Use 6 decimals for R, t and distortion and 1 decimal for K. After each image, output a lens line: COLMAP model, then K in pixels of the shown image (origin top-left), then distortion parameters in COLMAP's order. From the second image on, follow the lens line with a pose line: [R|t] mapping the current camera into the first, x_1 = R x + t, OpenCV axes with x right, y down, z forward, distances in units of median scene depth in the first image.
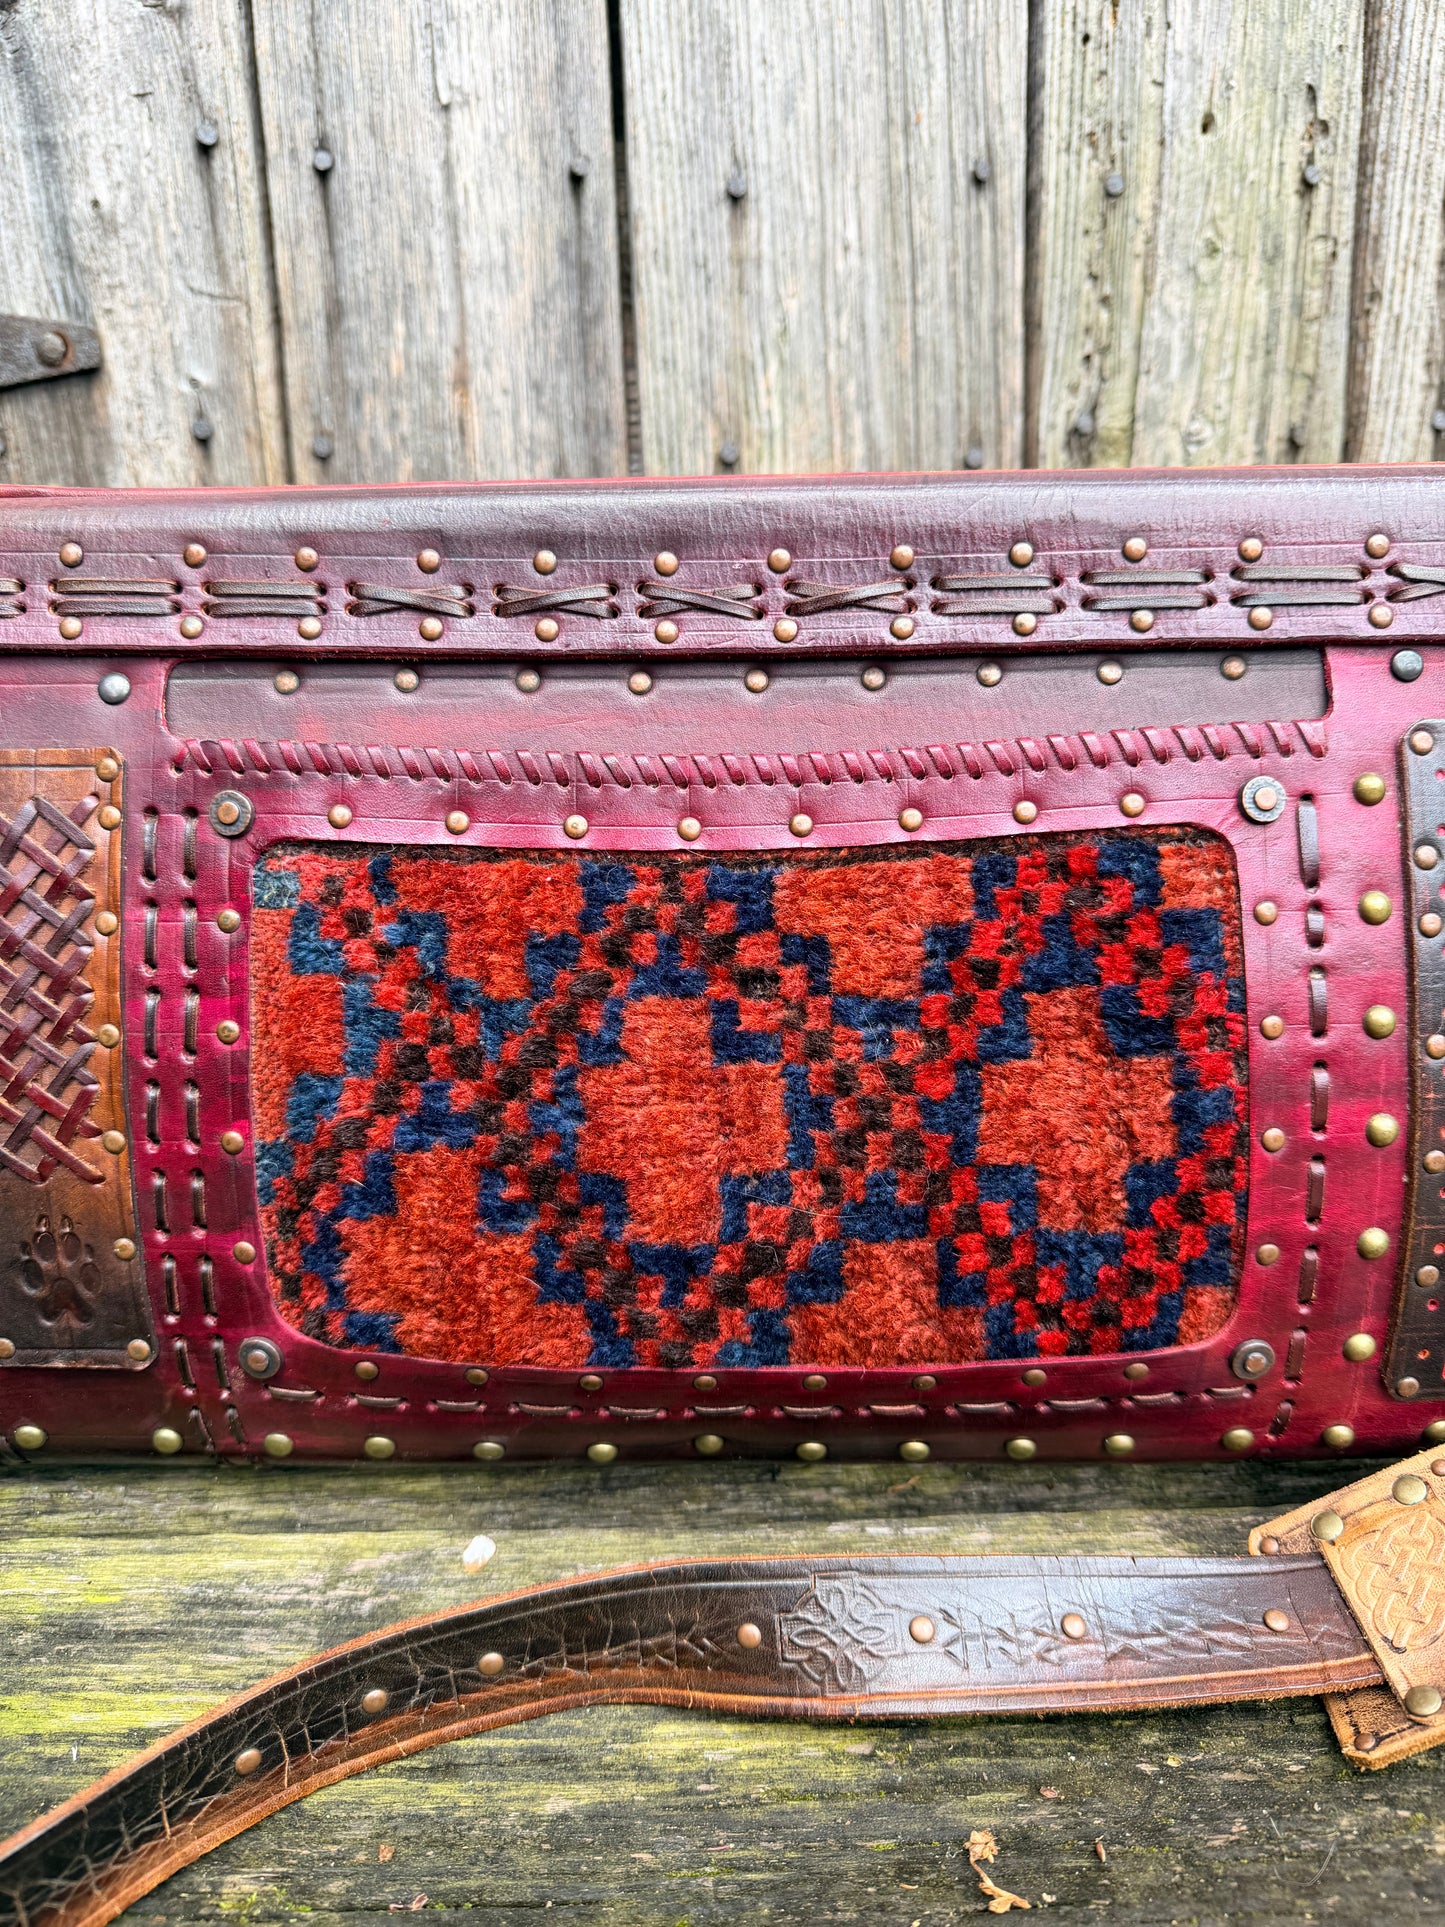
lens RADIAL K [[1477.9, 0, 702.0], [0, 1477.9, 999.9], [0, 0, 1]] dist [-0.056790, -0.002129]
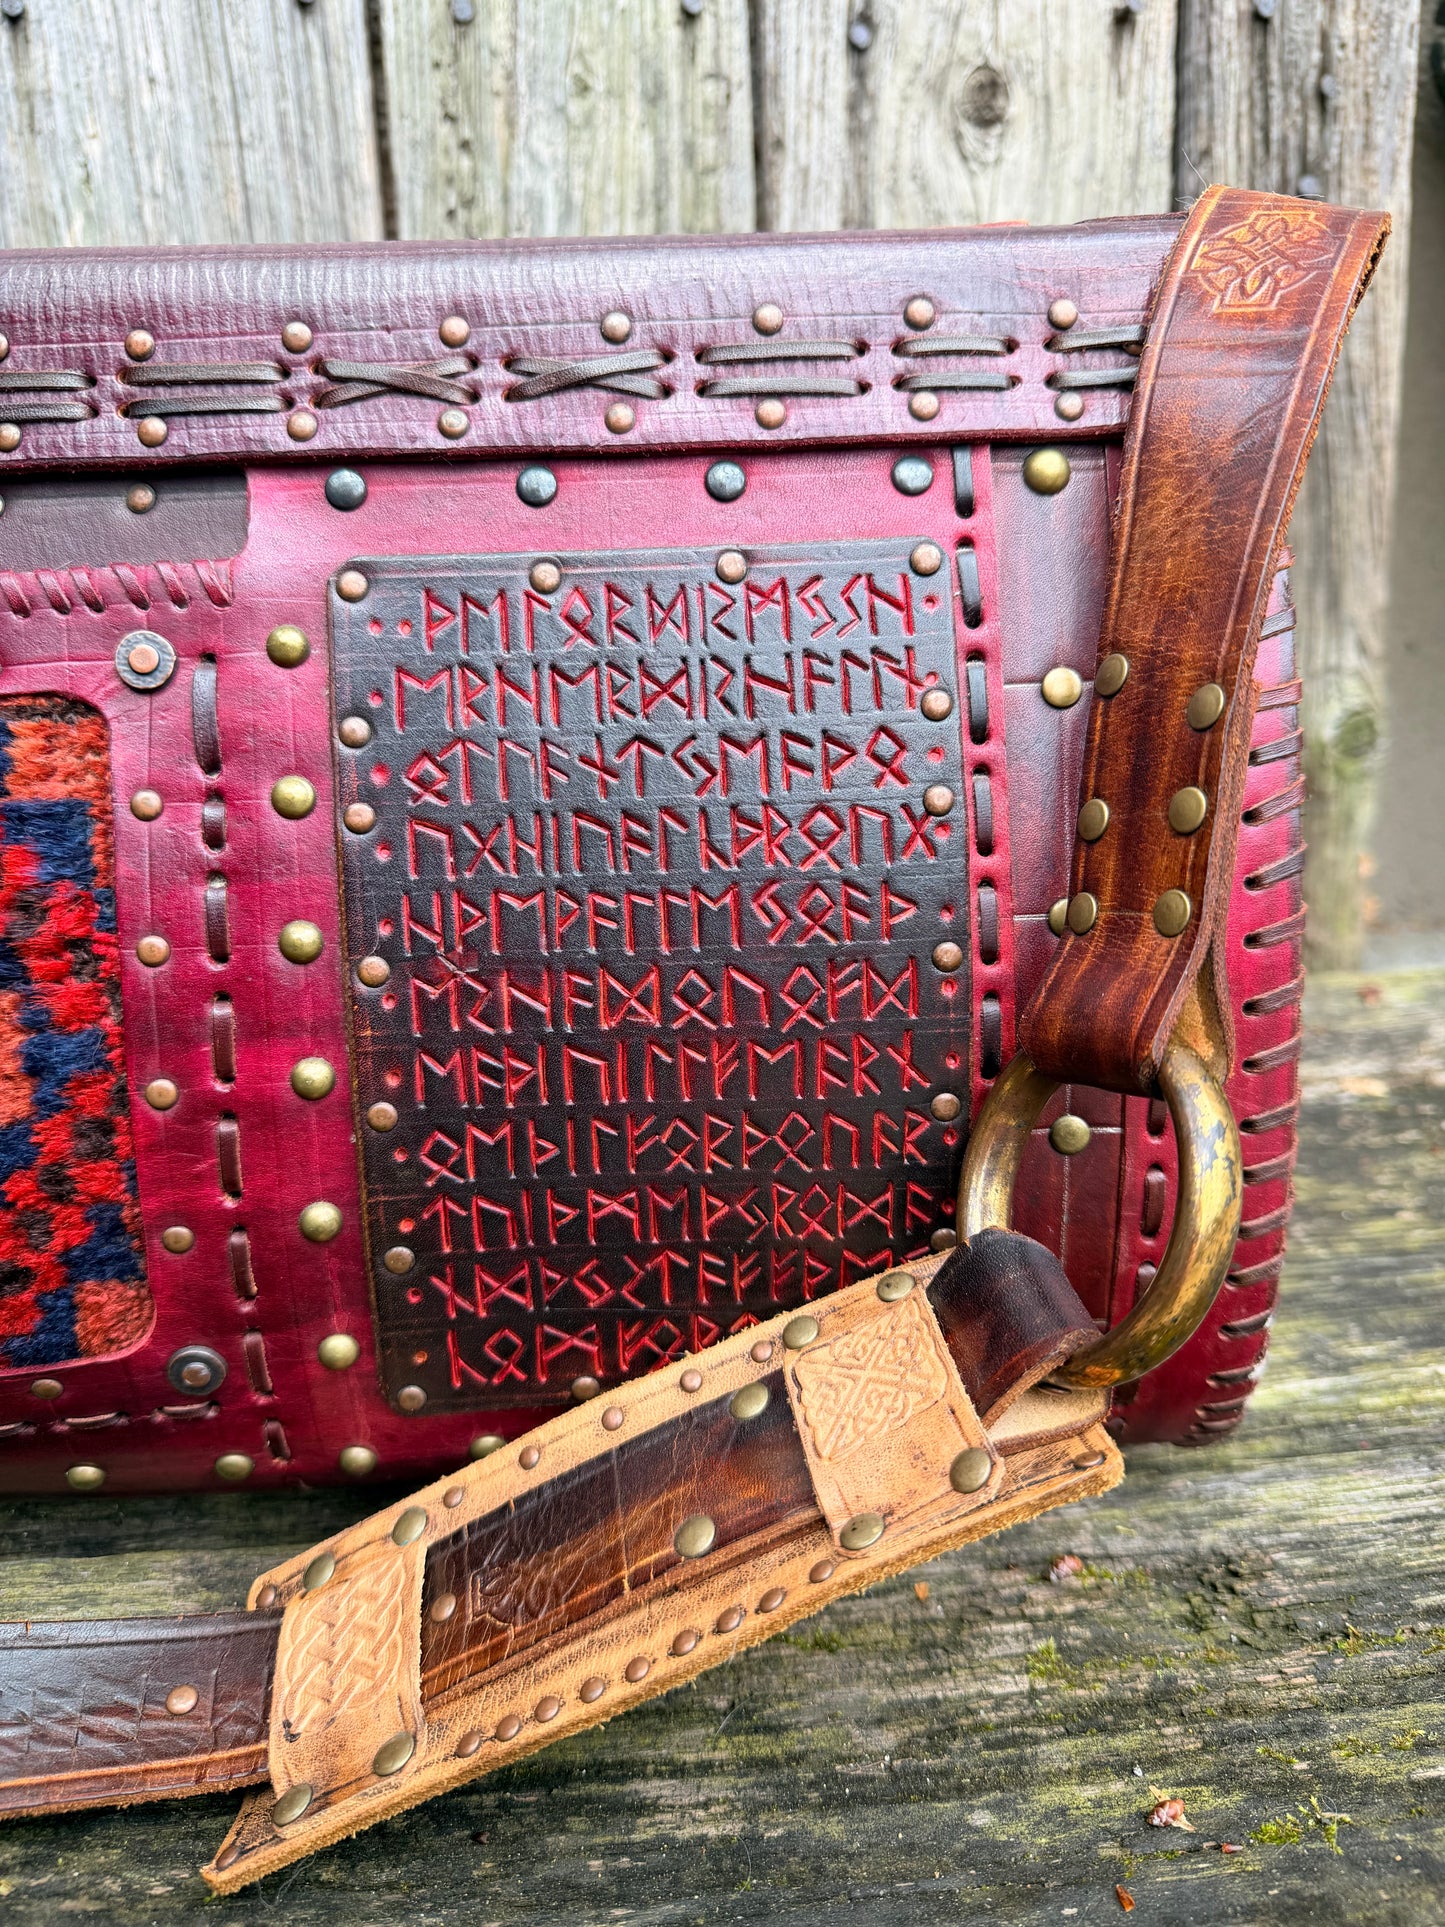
lens RADIAL K [[1508.7, 0, 724.5], [0, 1508.7, 1006.7], [0, 0, 1]] dist [-0.056891, -0.005505]
pose [[0.992990, -0.025416, 0.115433, 0.586788], [0.022968, 0.999483, 0.022487, 0.037124], [-0.115945, -0.019678, 0.993061, 0.165758]]
